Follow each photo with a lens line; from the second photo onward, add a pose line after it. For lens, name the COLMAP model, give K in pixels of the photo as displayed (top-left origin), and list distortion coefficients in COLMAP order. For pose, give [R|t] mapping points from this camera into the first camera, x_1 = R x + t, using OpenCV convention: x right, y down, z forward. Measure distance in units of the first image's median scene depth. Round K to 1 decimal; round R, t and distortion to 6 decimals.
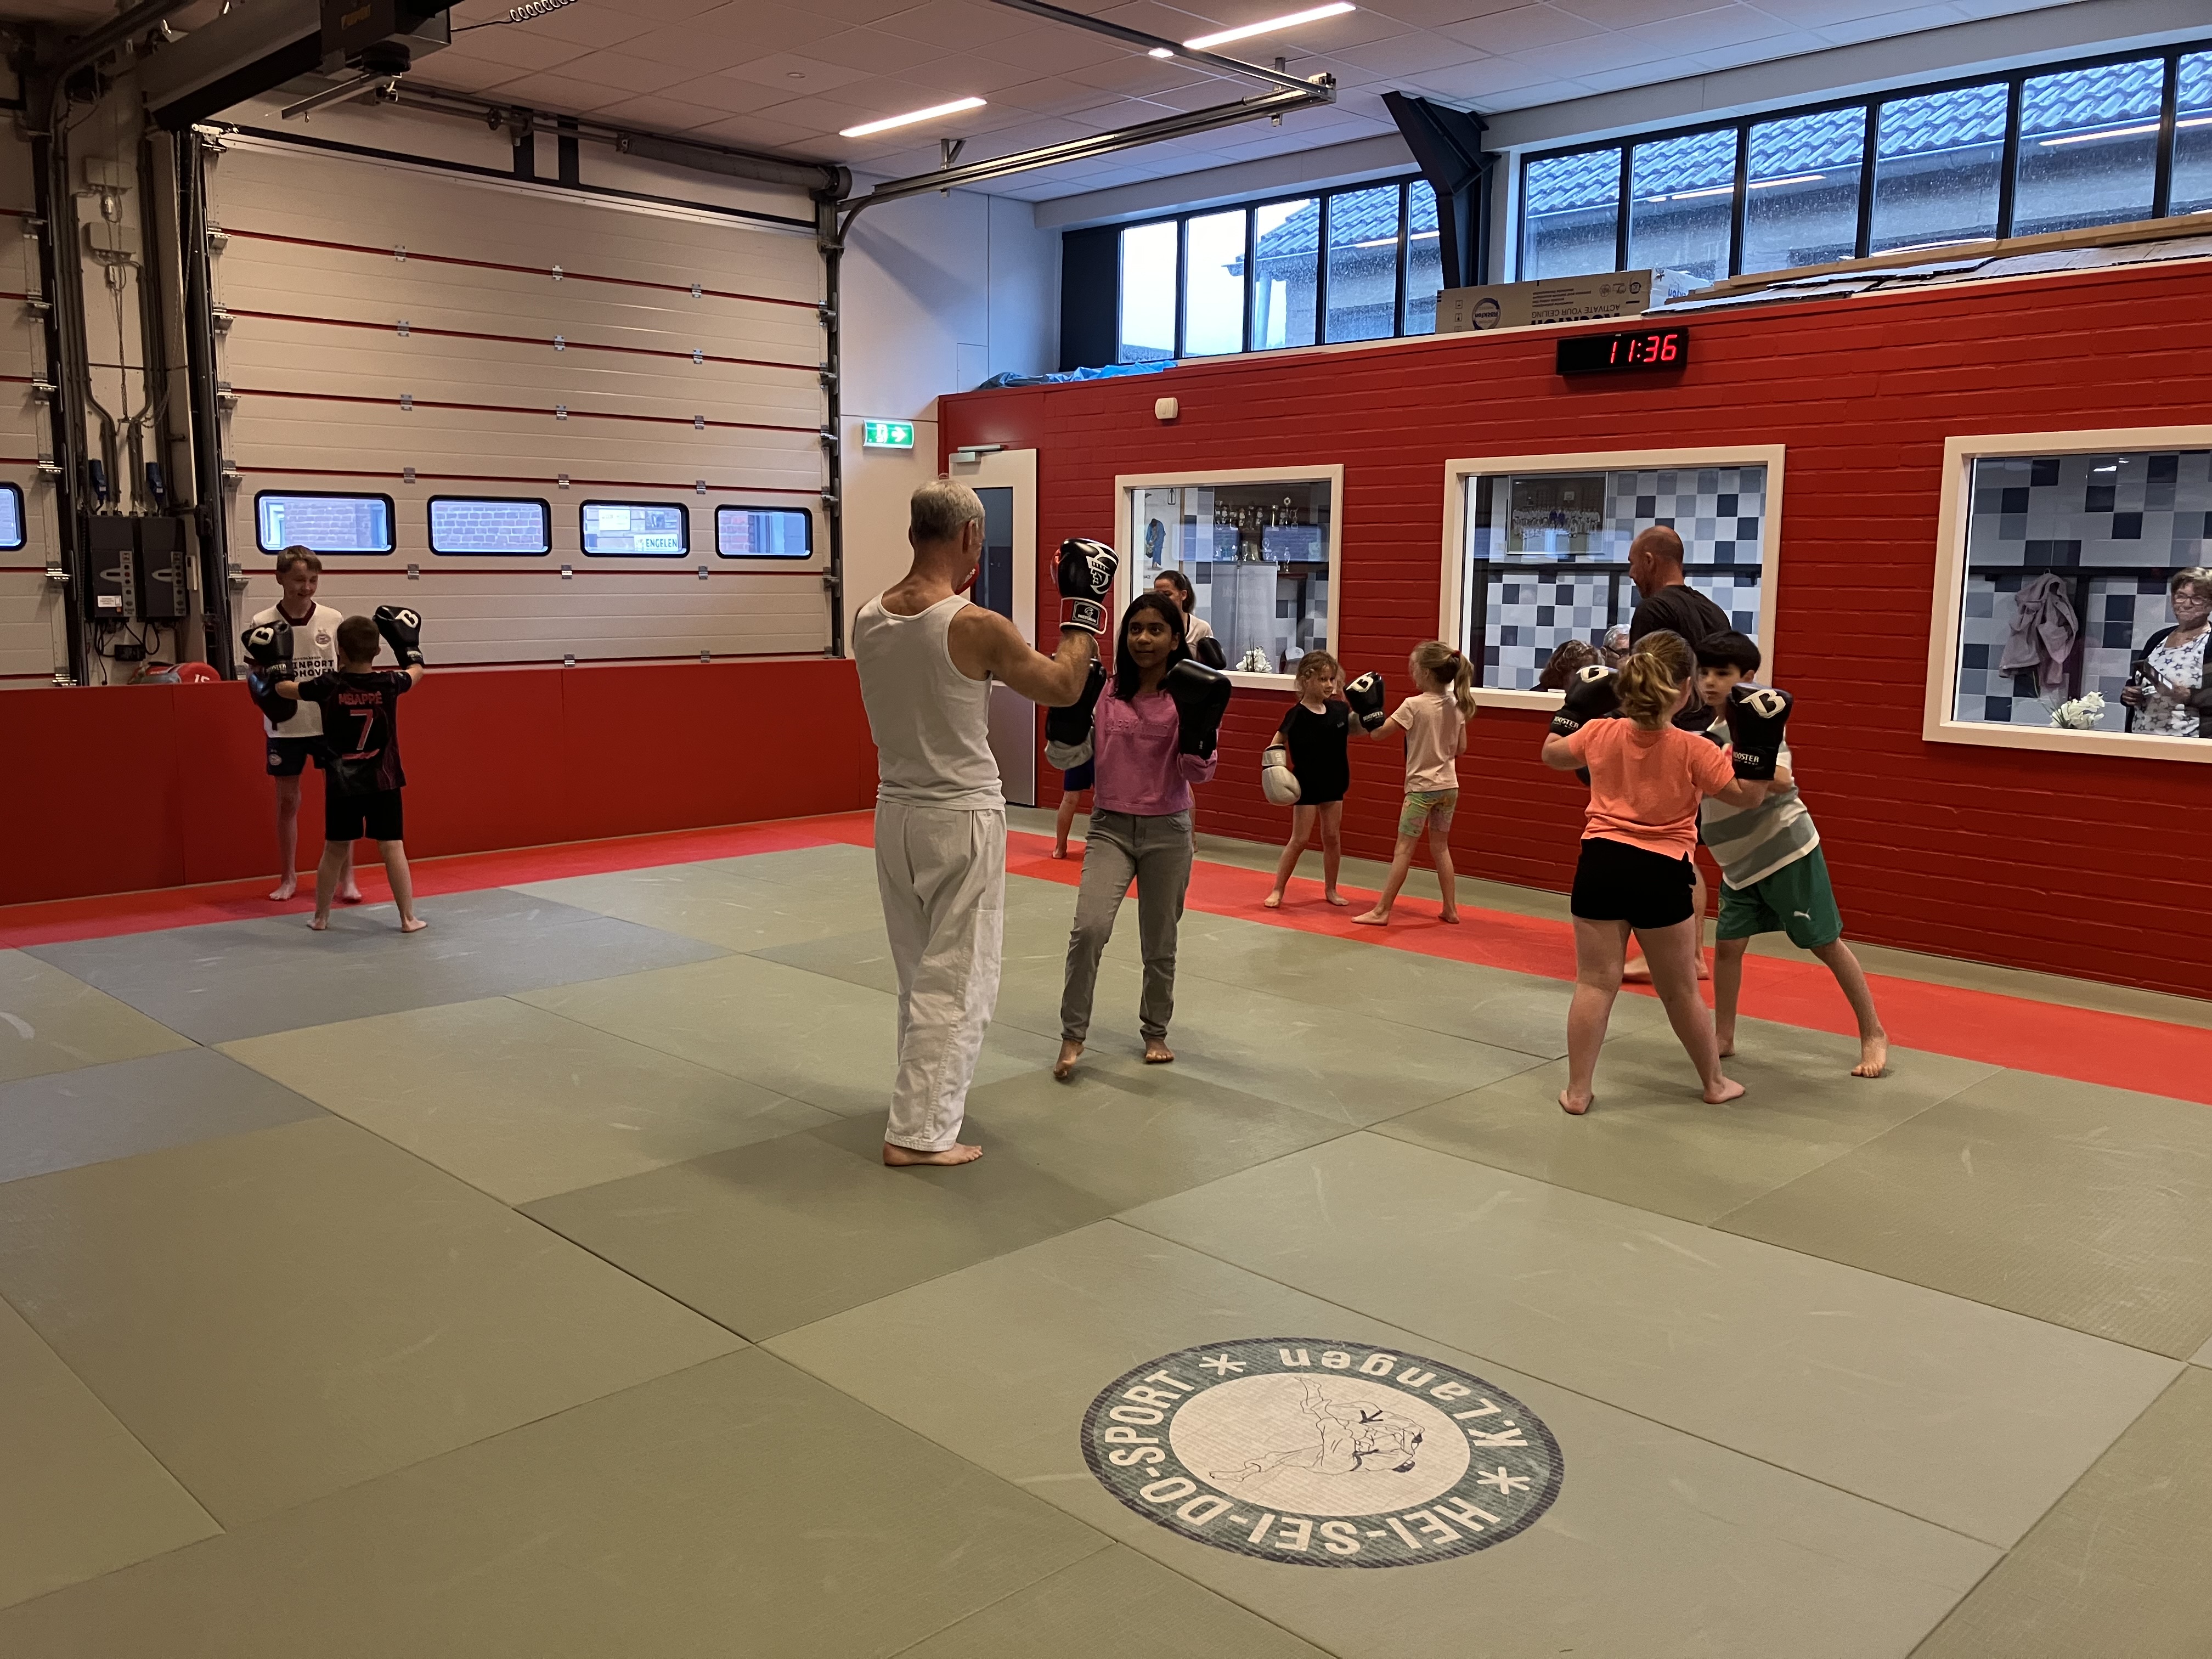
lens RADIAL K [[1798.2, 0, 1098.1], [0, 1798.2, 820.7], [0, 0, 1]] dist [0.012860, -0.004219]
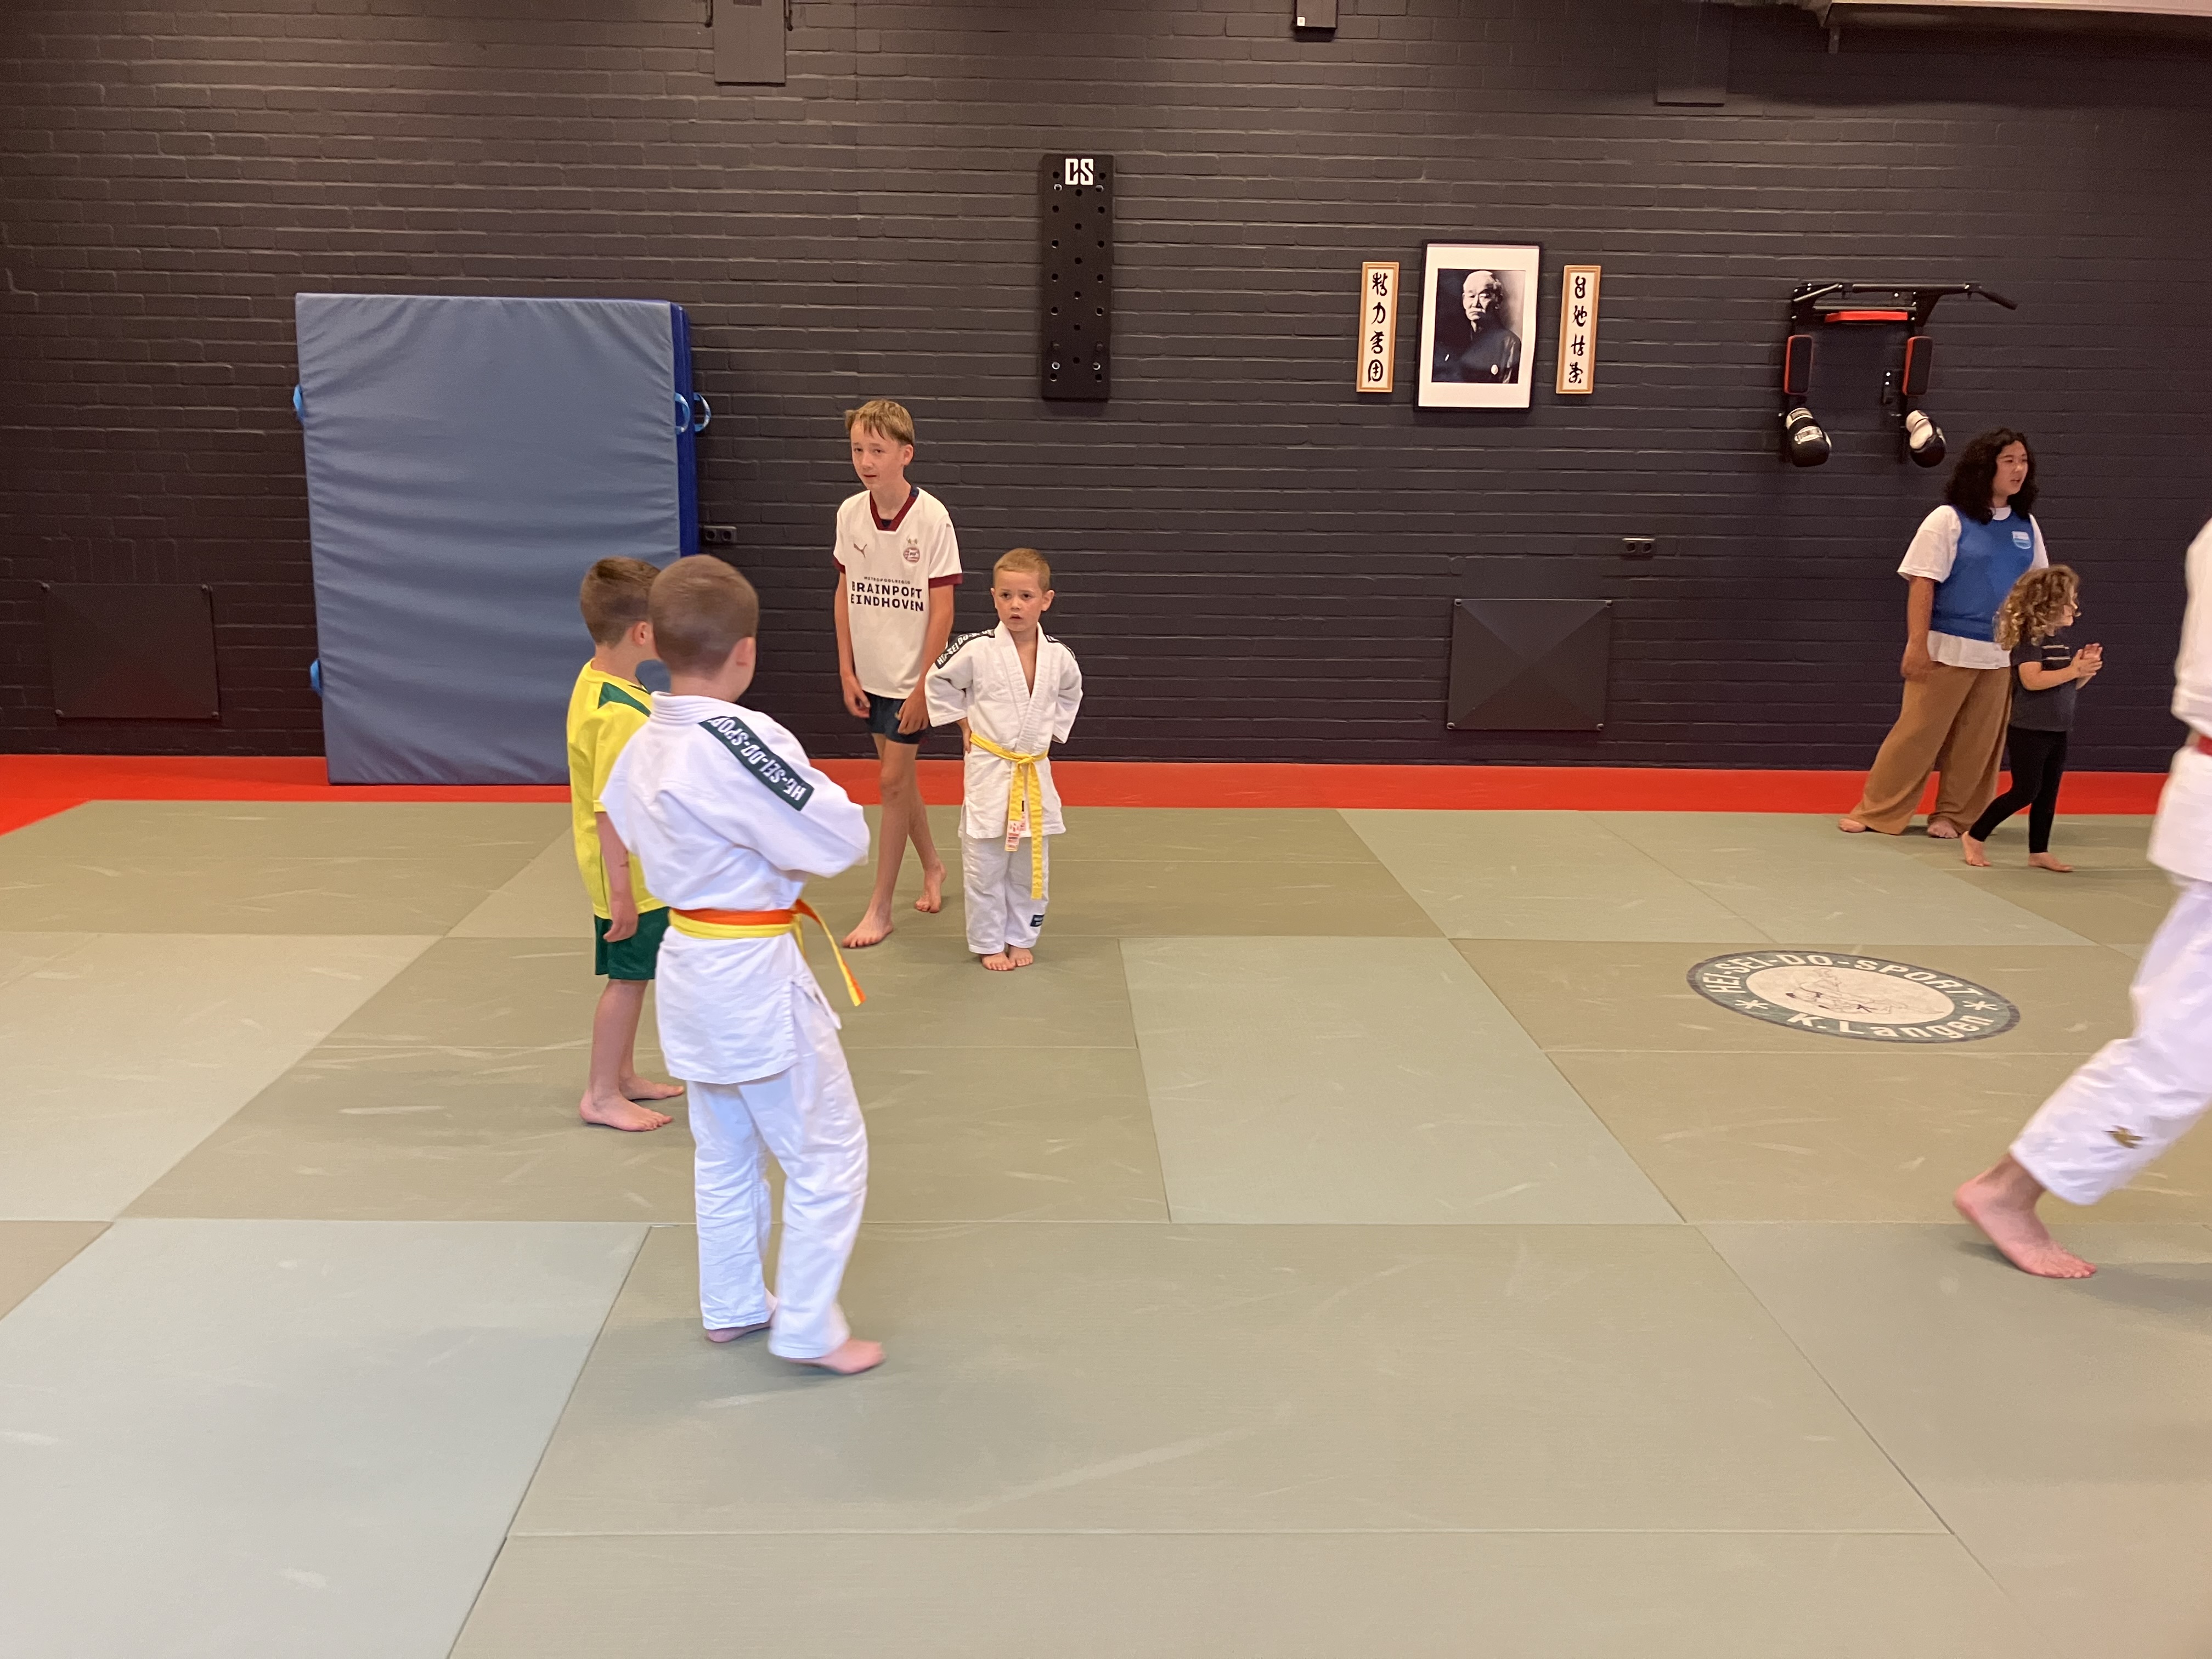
lens RADIAL K [[1828.8, 0, 1089.9], [0, 1828.8, 798.9], [0, 0, 1]] dist [0.013912, -0.001563]
pose [[-0.677880, 0.123142, -0.724786, 0.613140], [-0.126581, 0.951599, 0.280067, -0.063715], [0.724194, 0.281596, -0.629482, 0.535555]]
